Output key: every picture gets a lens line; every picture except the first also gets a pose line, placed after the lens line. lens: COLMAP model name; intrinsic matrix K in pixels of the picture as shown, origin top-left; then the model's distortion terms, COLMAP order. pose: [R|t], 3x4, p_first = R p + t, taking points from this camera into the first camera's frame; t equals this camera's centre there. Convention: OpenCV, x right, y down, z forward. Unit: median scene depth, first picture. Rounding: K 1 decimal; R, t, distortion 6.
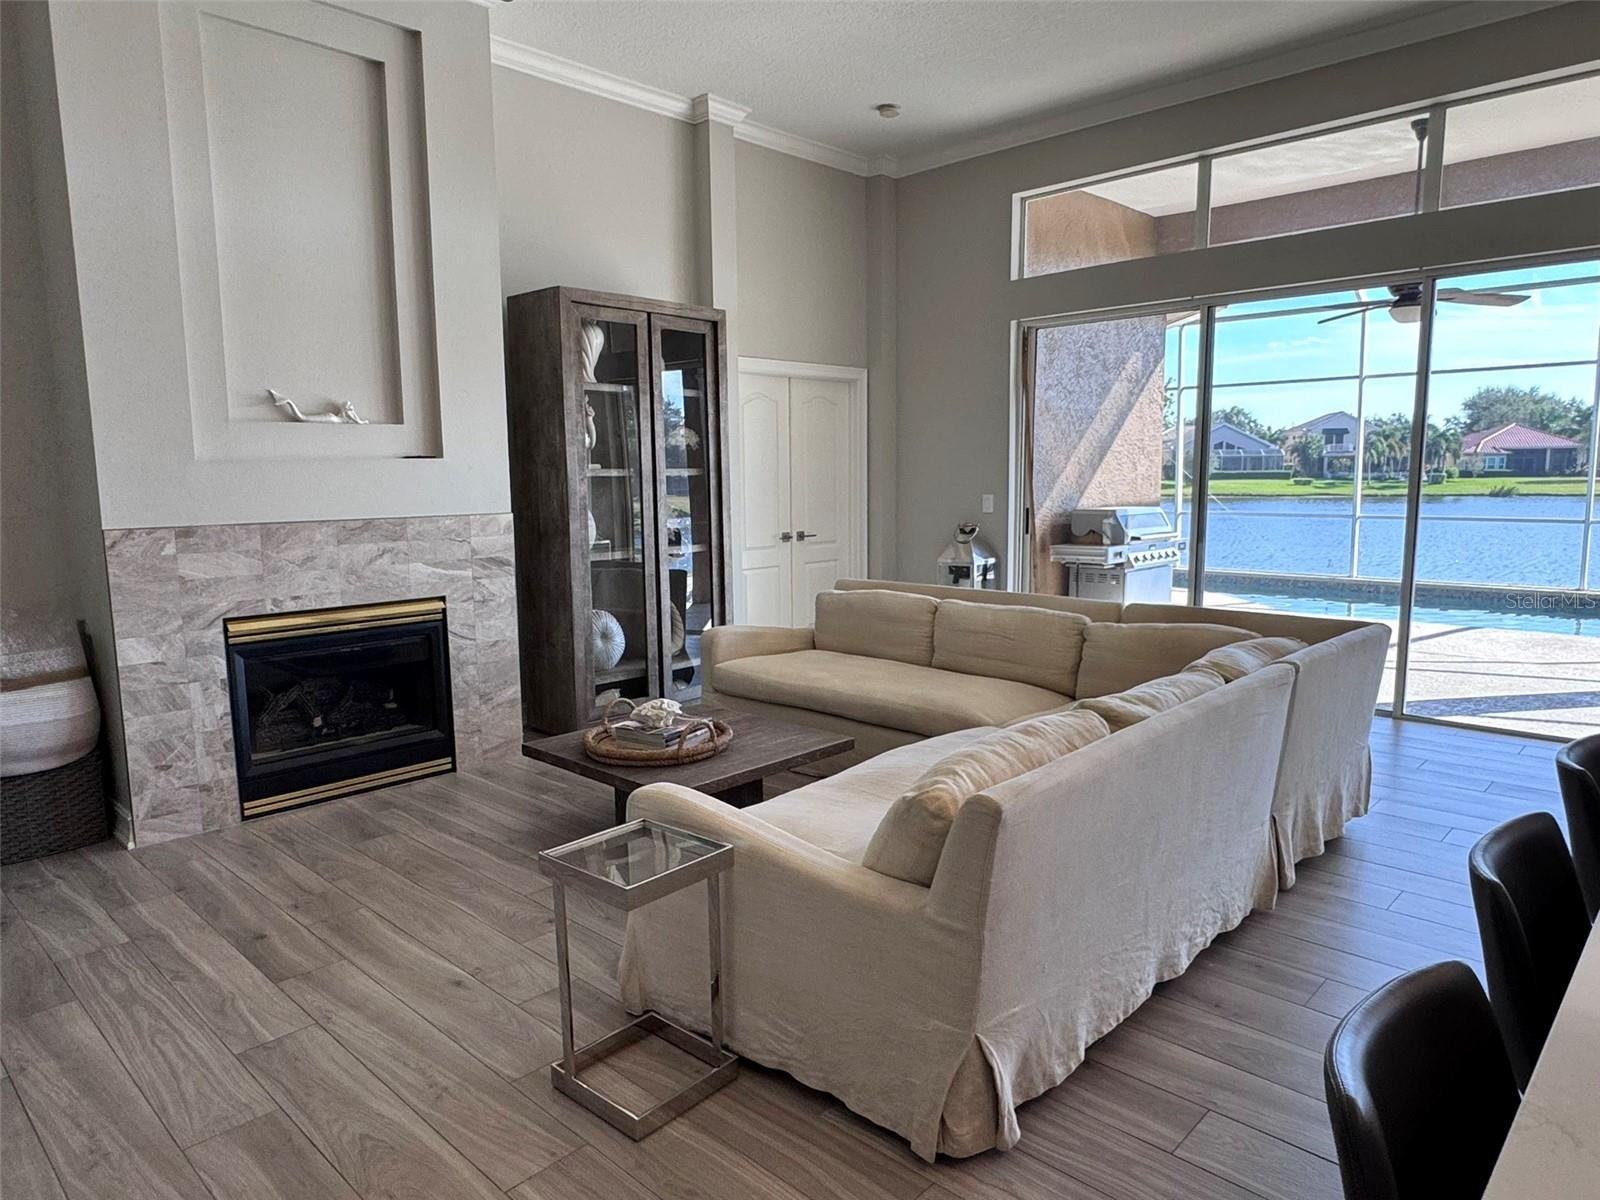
lens RADIAL K [[1047.4, 0, 793.7], [0, 1047.4, 610.4], [0, 0, 1]] dist [0.008093, -0.009285]
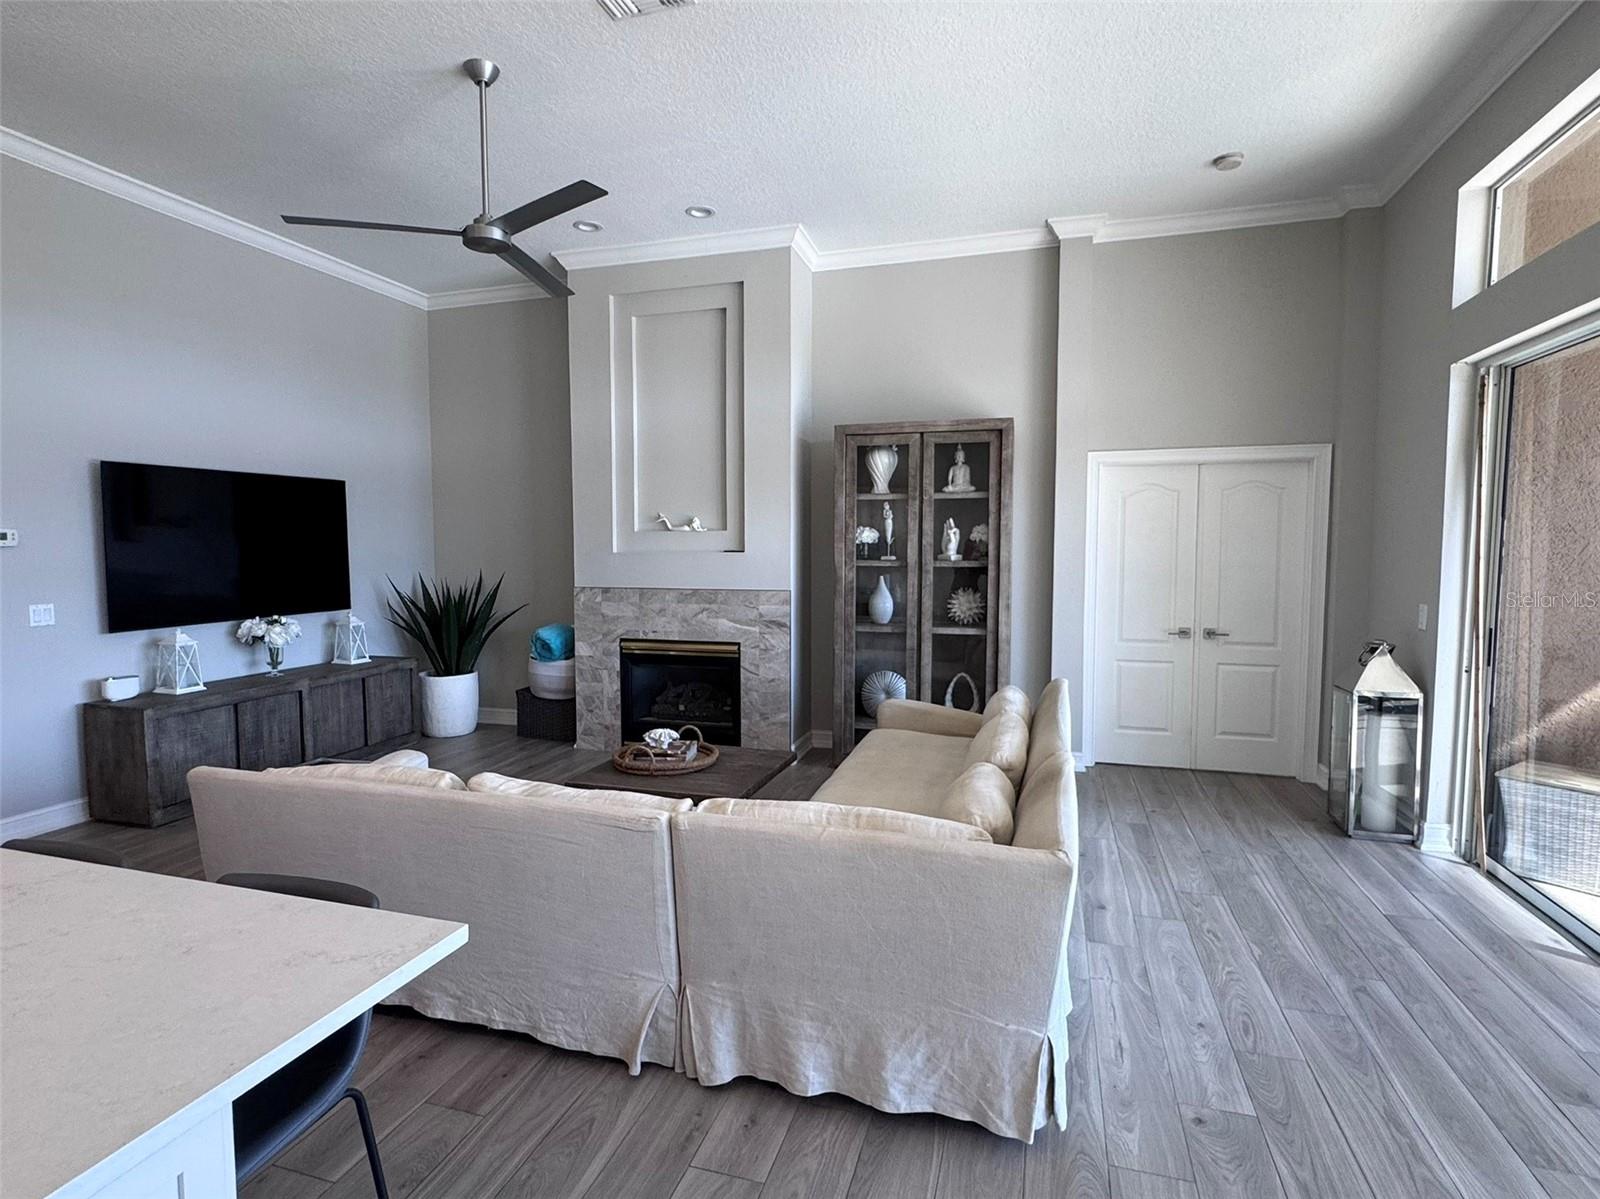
lens RADIAL K [[824.5, 0, 787.9], [0, 824.5, 600.1], [0, 0, 1]] dist [-0.000476, -0.000076]
pose [[0.433186, 0.075871, -0.898106, 0.653630], [-0.120983, 0.992328, 0.025477, -0.097336], [0.893148, 0.097619, 0.439041, 0.460337]]
